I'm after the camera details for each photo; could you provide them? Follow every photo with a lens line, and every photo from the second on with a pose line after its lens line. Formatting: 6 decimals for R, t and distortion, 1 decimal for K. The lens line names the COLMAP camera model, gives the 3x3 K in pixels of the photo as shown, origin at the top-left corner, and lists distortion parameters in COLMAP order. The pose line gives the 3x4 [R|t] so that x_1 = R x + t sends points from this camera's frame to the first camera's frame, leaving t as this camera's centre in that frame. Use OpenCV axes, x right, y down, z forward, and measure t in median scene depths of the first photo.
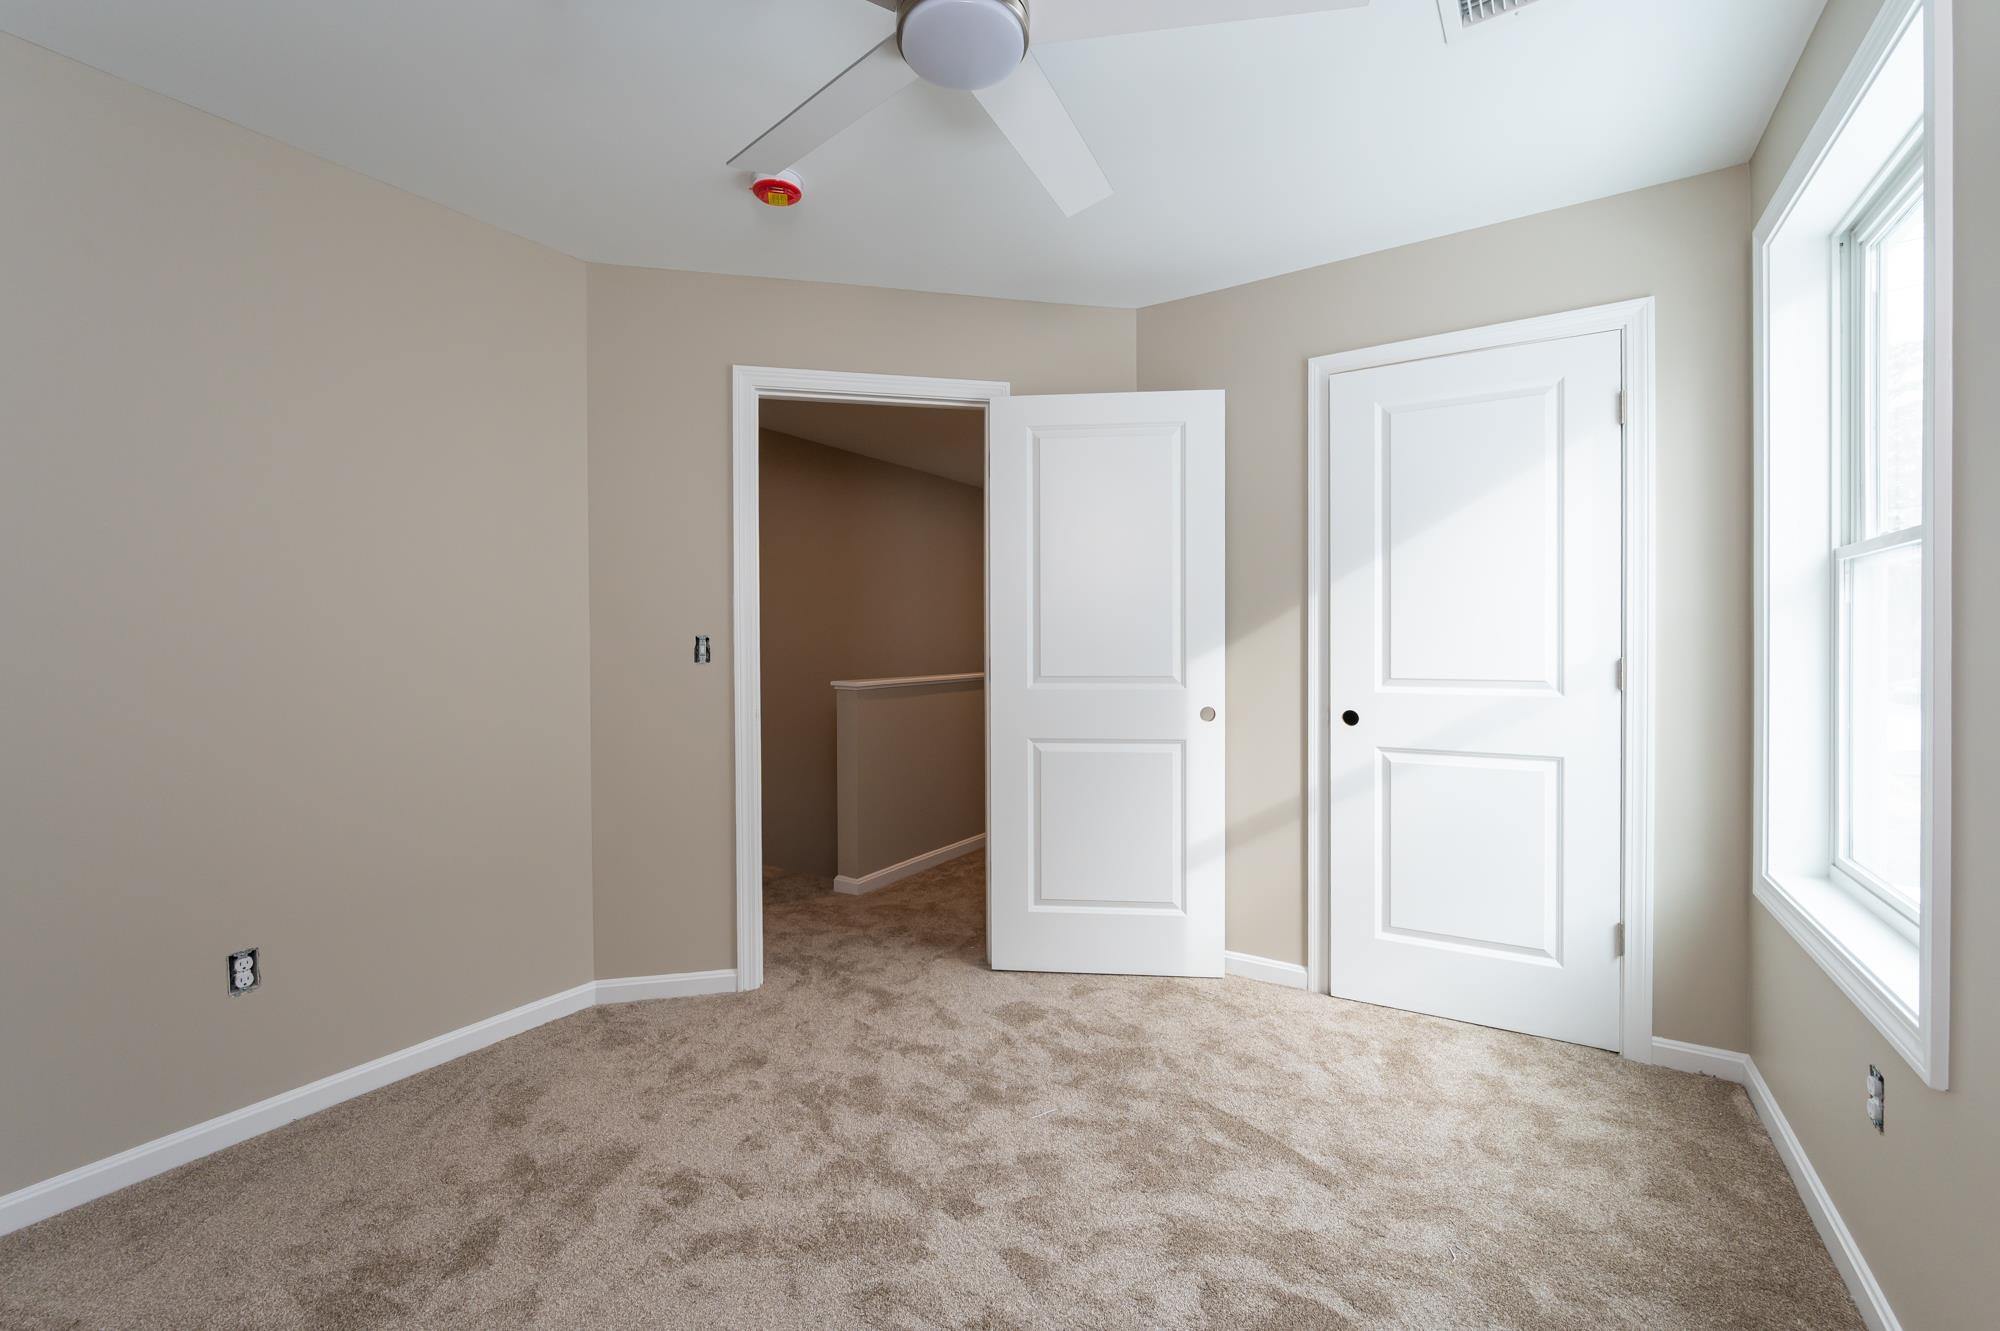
lens RADIAL K [[823.3, 0, 1000.7], [0, 823.3, 658.4], [0, 0, 1]] dist [-0.009104, 0.001755]
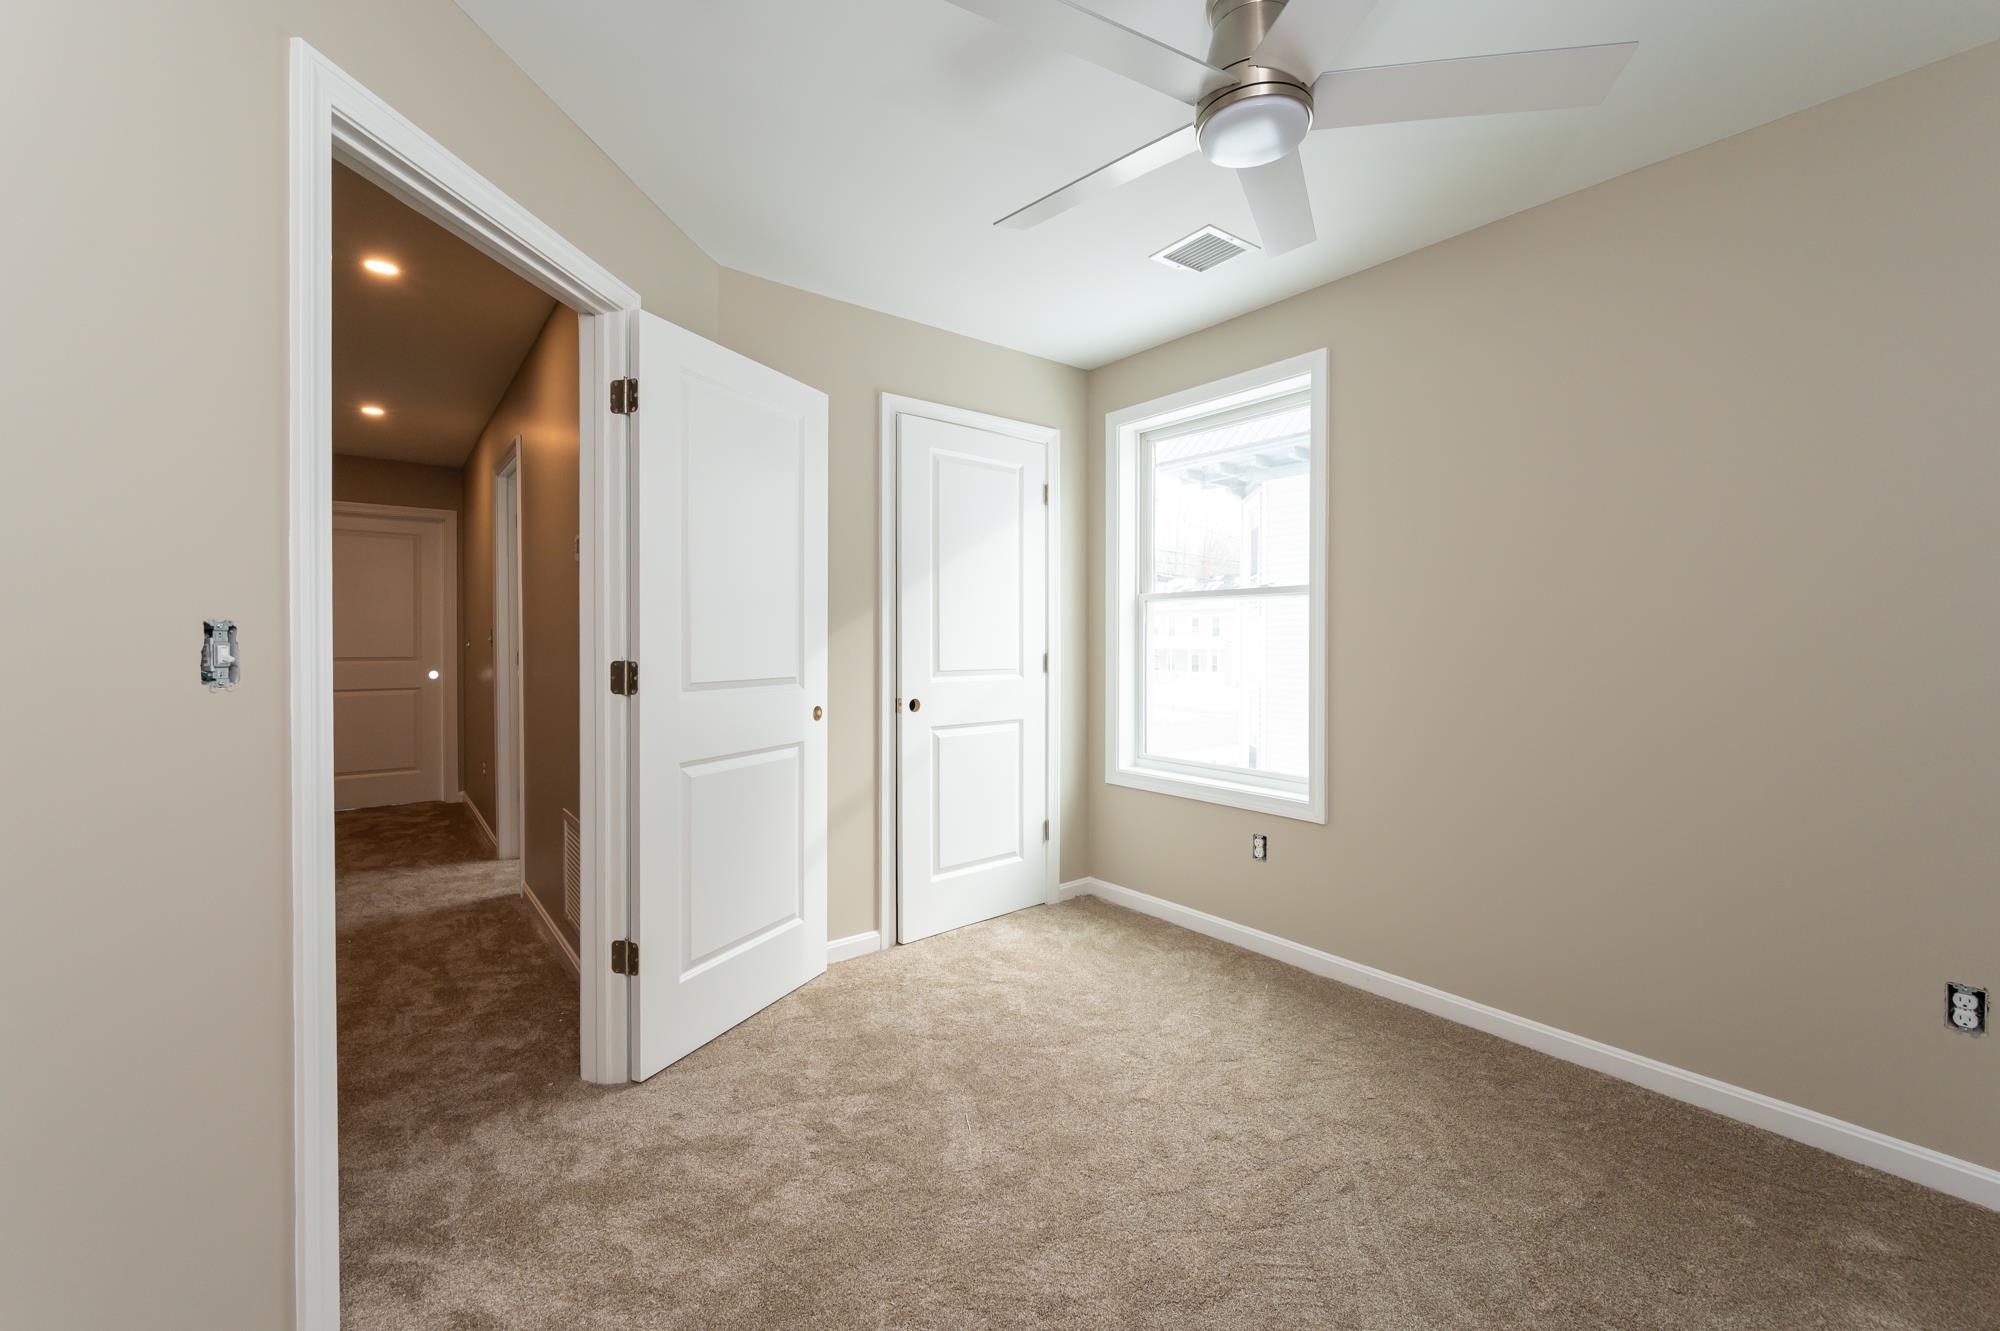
lens RADIAL K [[823.3, 0, 999.7], [0, 823.3, 657.4], [0, 0, 1]] dist [-0.009104, 0.001755]
pose [[0.310551, -0.015630, 0.950428, -0.693226], [0.012315, 0.999847, 0.012419, -0.010248], [-0.950477, 0.007847, 0.310696, 0.528697]]
